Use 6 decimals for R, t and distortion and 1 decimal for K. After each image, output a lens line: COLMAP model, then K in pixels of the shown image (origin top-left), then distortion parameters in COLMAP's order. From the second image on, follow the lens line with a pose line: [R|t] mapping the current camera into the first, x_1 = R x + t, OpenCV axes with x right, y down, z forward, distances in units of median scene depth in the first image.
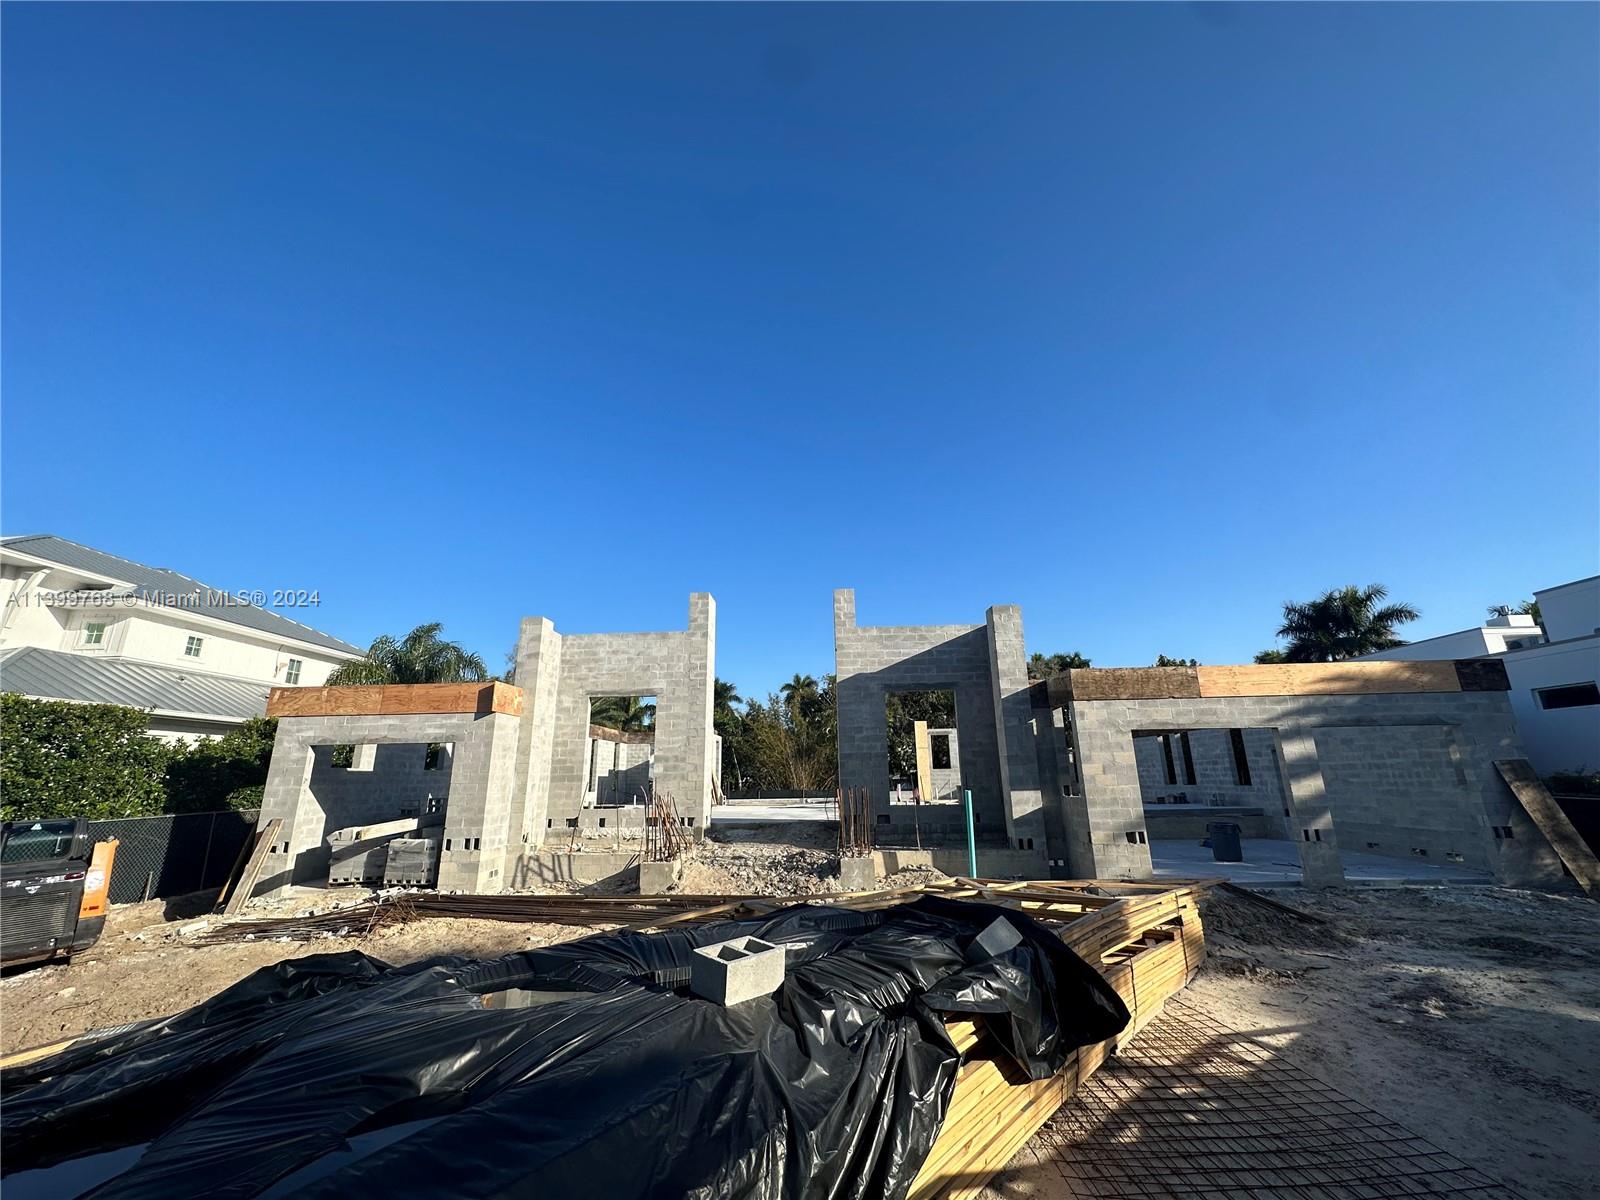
lens RADIAL K [[637.5, 0, 799.2], [0, 637.5, 598.4], [0, 0, 1]] dist [-0.003549, 0.000642]
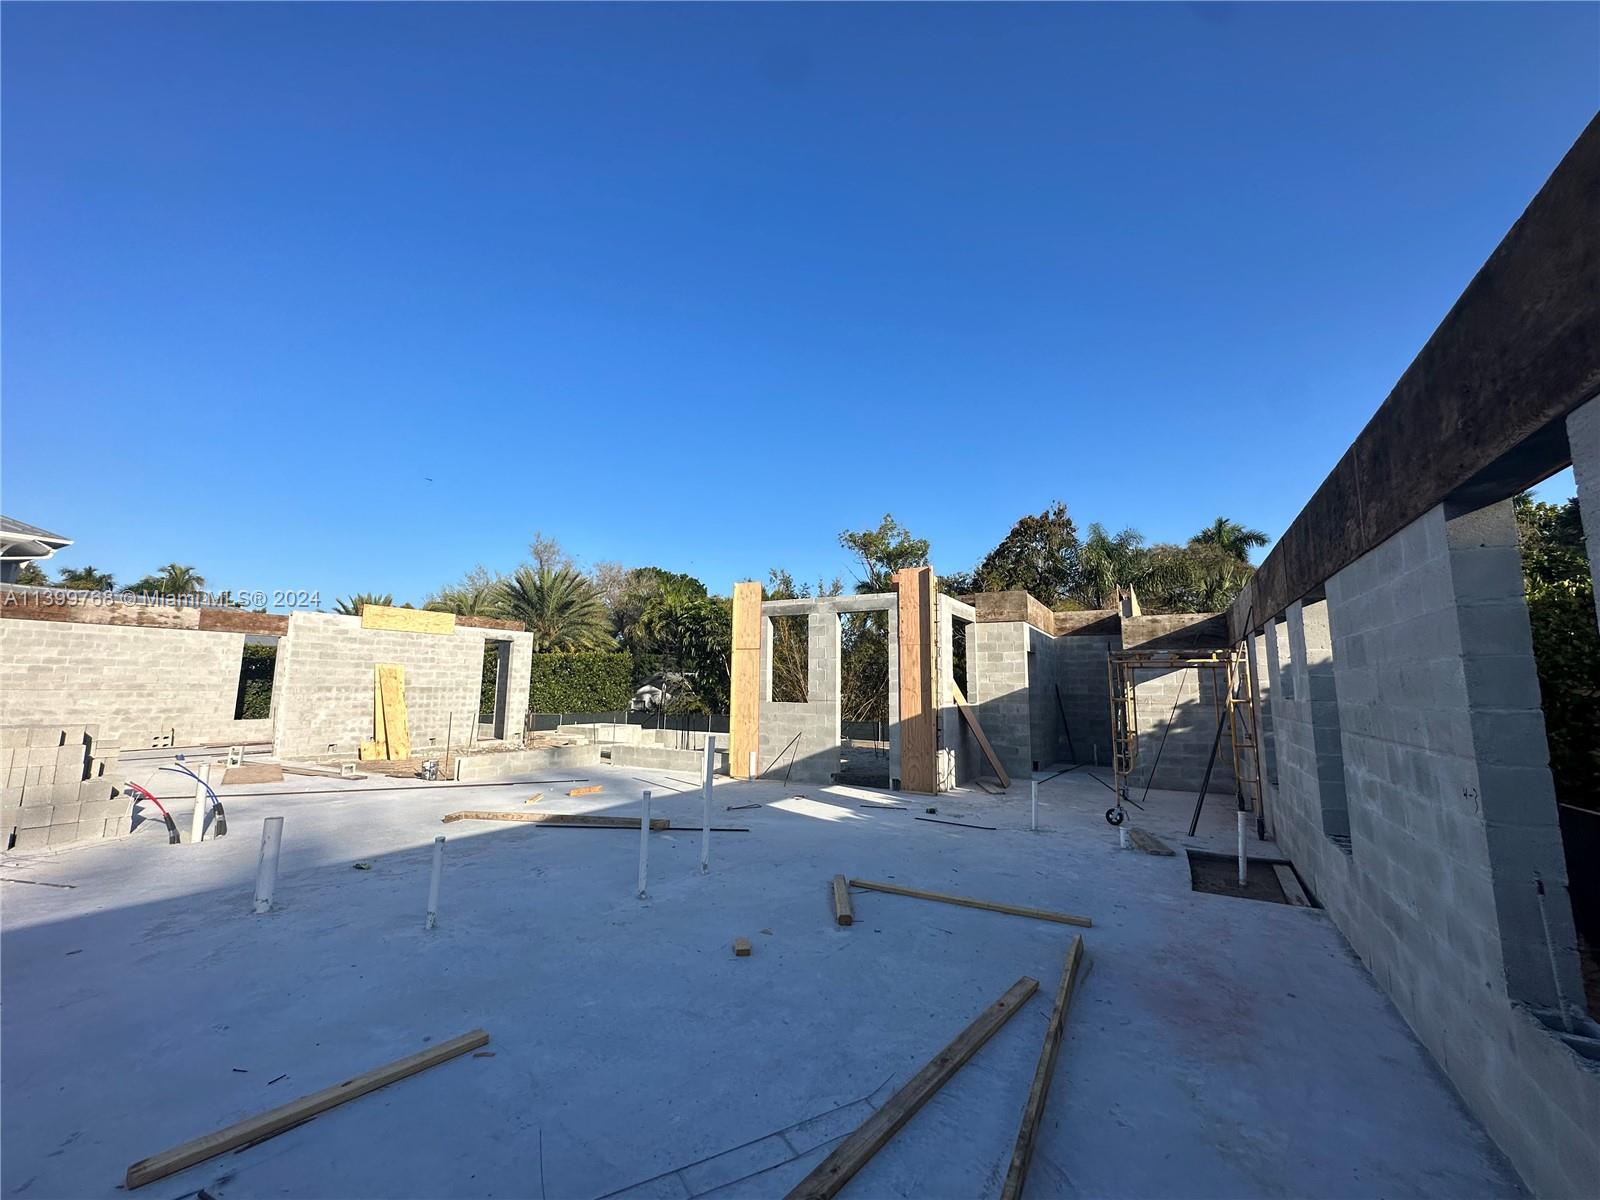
lens RADIAL K [[637.5, 0, 799.2], [0, 637.5, 598.4], [0, 0, 1]] dist [-0.003549, 0.000642]
pose [[0.889354, -0.038280, -0.455614, 0.841304], [0.100201, 0.988583, 0.112533, 0.340598], [0.446104, -0.145735, 0.883036, 1.407657]]
